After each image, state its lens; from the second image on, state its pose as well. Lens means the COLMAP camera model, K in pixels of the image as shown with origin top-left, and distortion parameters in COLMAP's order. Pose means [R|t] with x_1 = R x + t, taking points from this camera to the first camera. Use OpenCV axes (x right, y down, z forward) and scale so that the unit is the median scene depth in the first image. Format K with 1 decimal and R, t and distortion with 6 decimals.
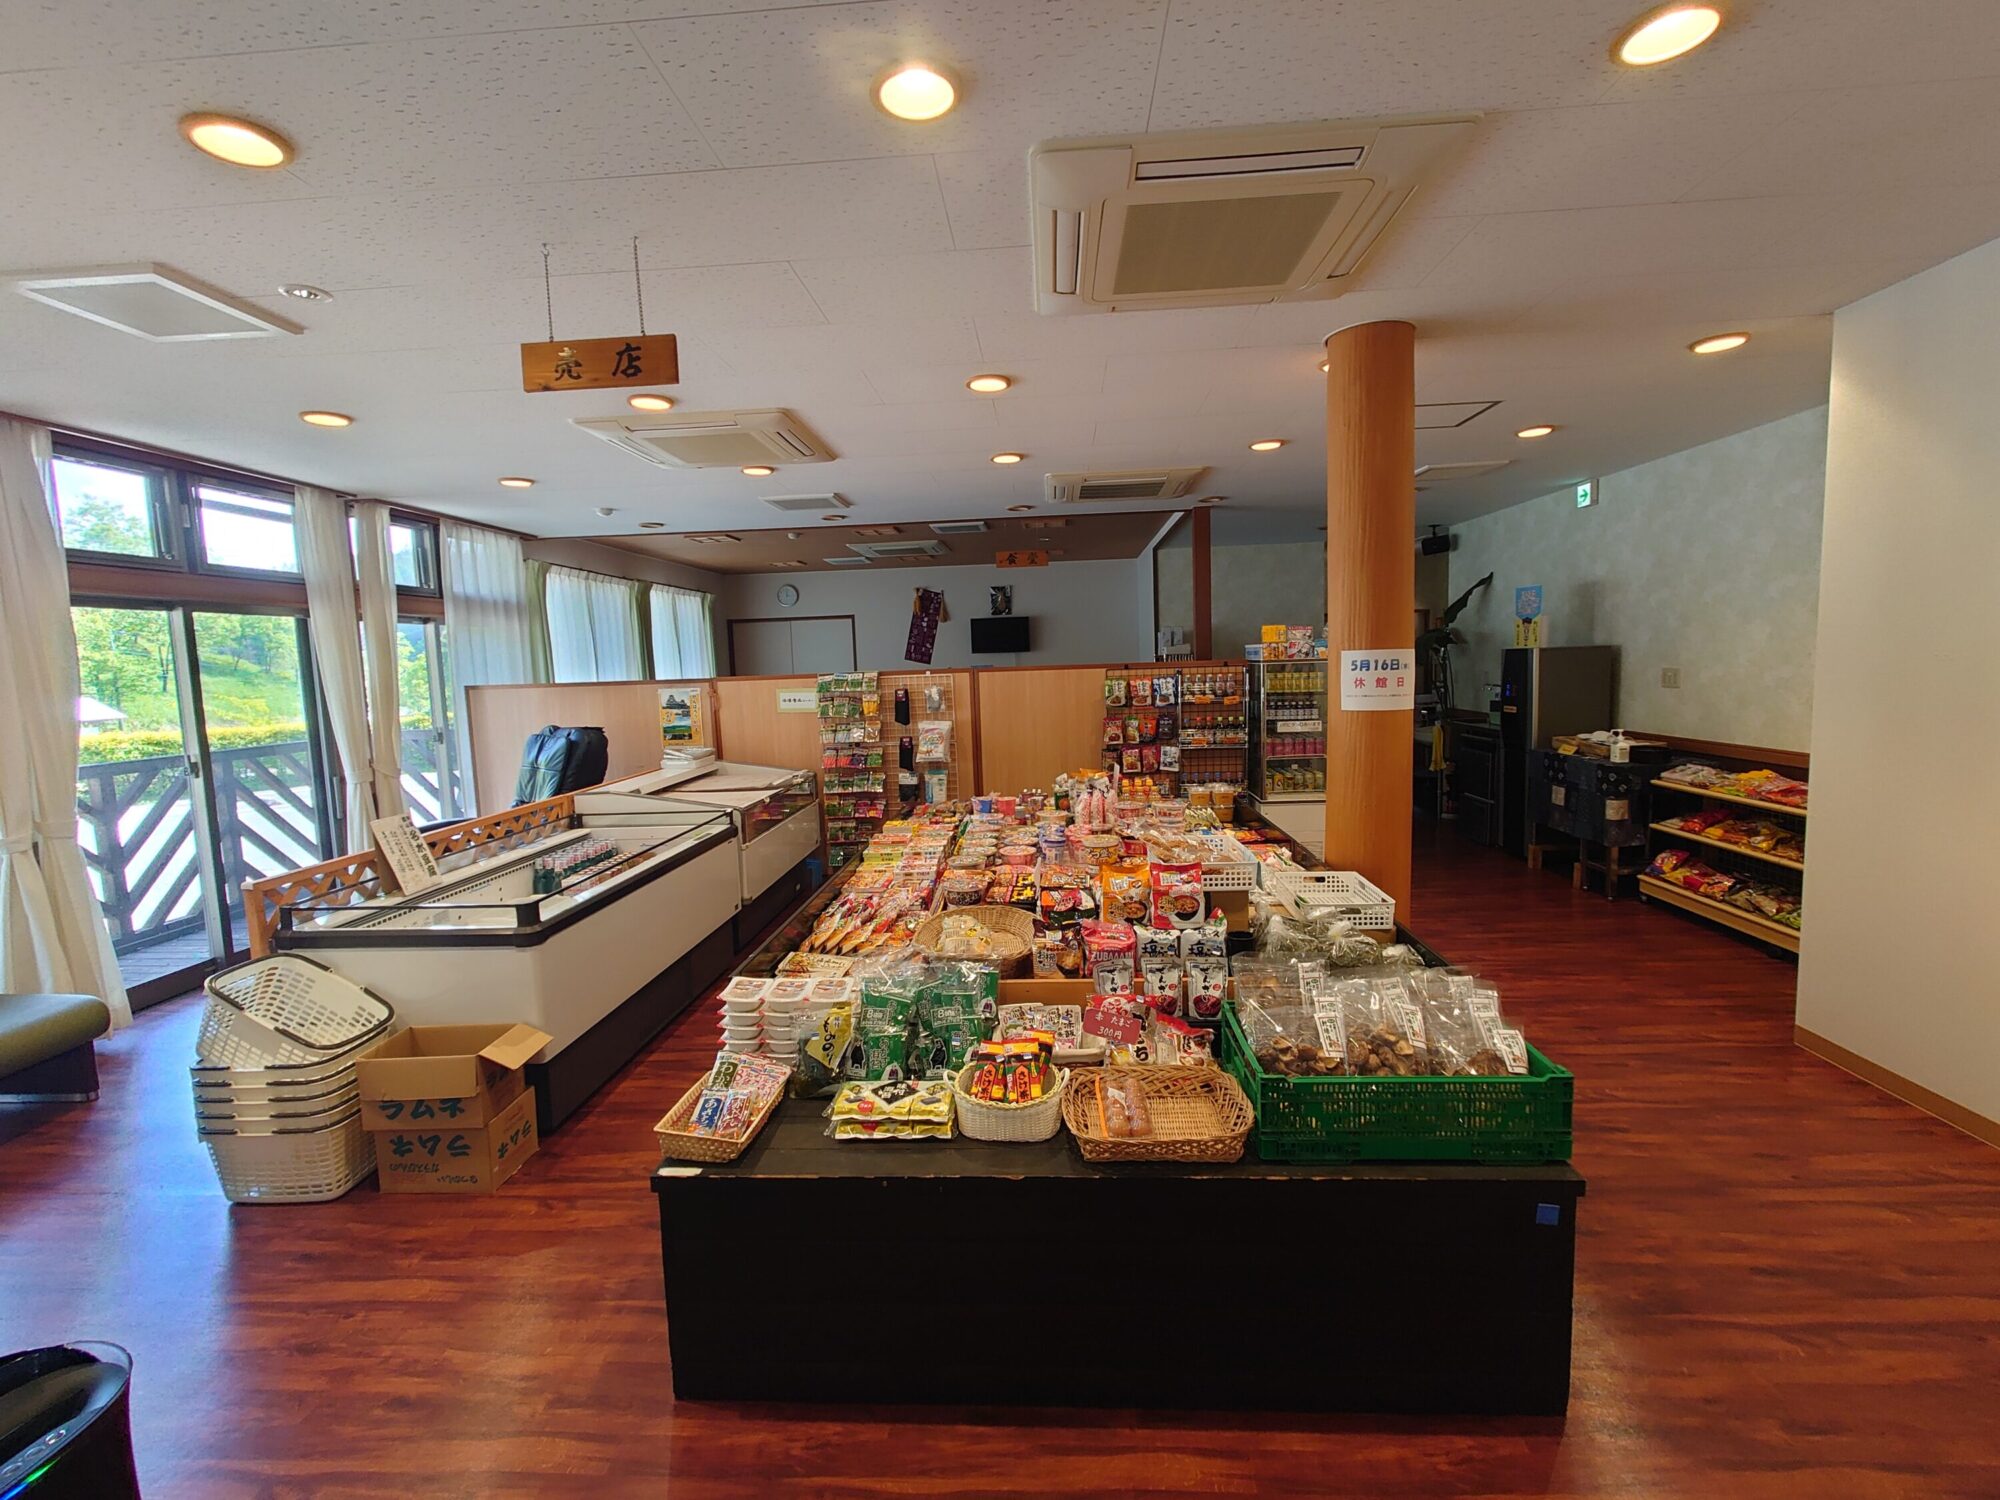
lens RADIAL K [[891.1, 0, 1000.0], [0, 891.1, 750.0], [0, 0, 1]] dist [0.005343, -0.004715]
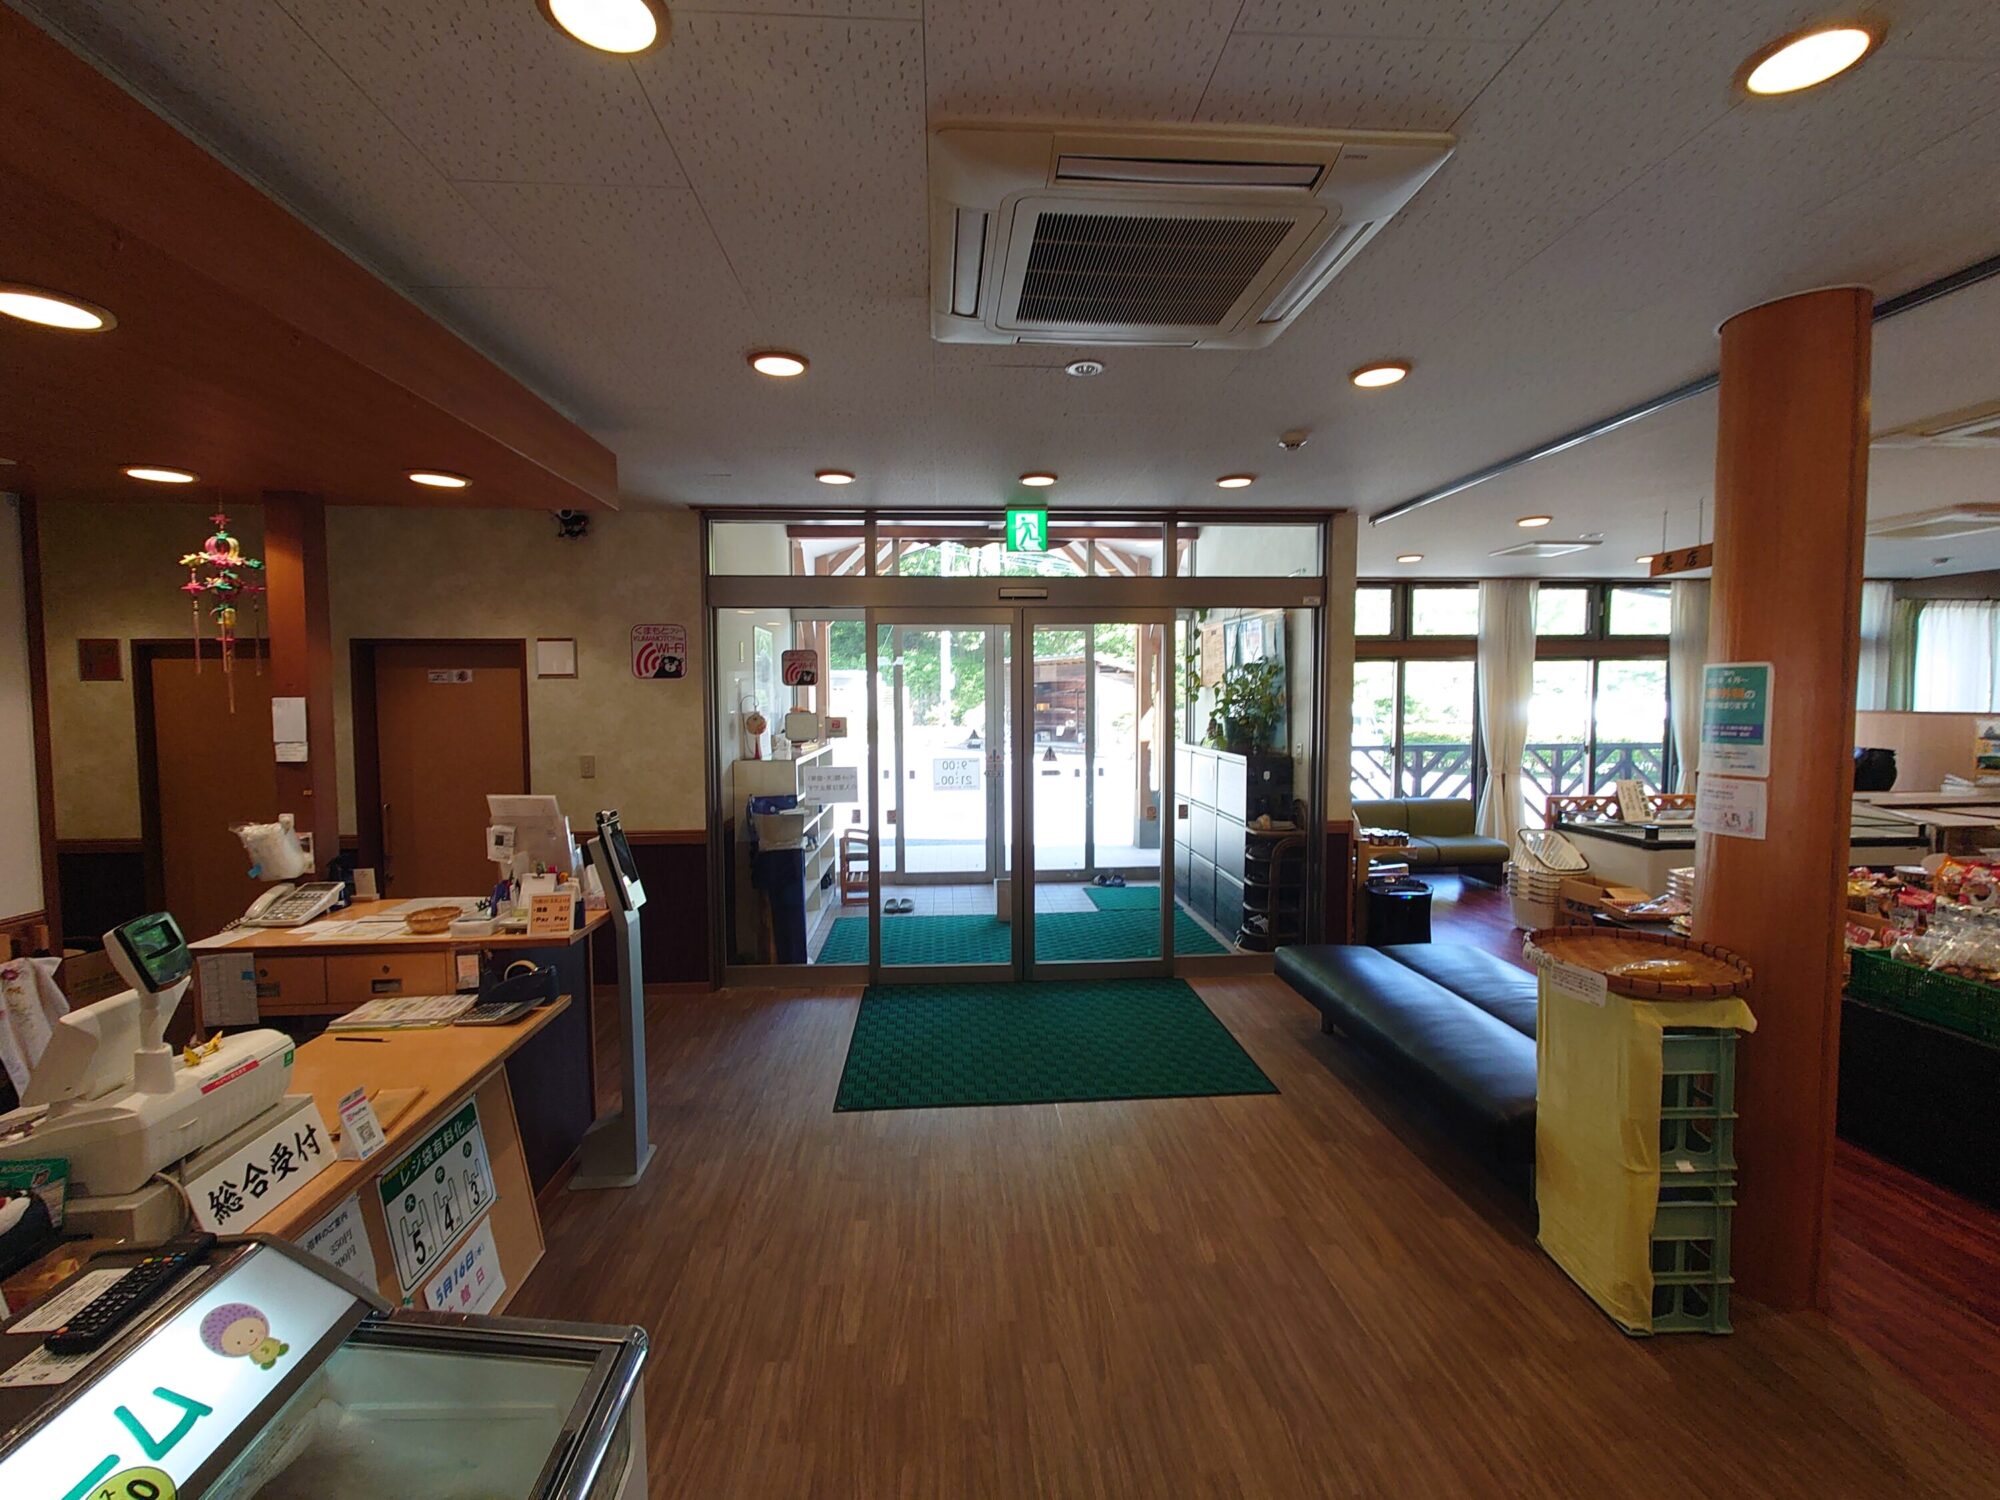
lens RADIAL K [[891.1, 0, 1000.0], [0, 891.1, 750.0], [0, 0, 1]] dist [0.005343, -0.004715]
pose [[0.121659, 0.092951, -0.988210, 0.782959], [-0.099695, 0.991715, 0.081007, -0.005102], [0.987553, 0.088665, 0.129918, -0.427512]]
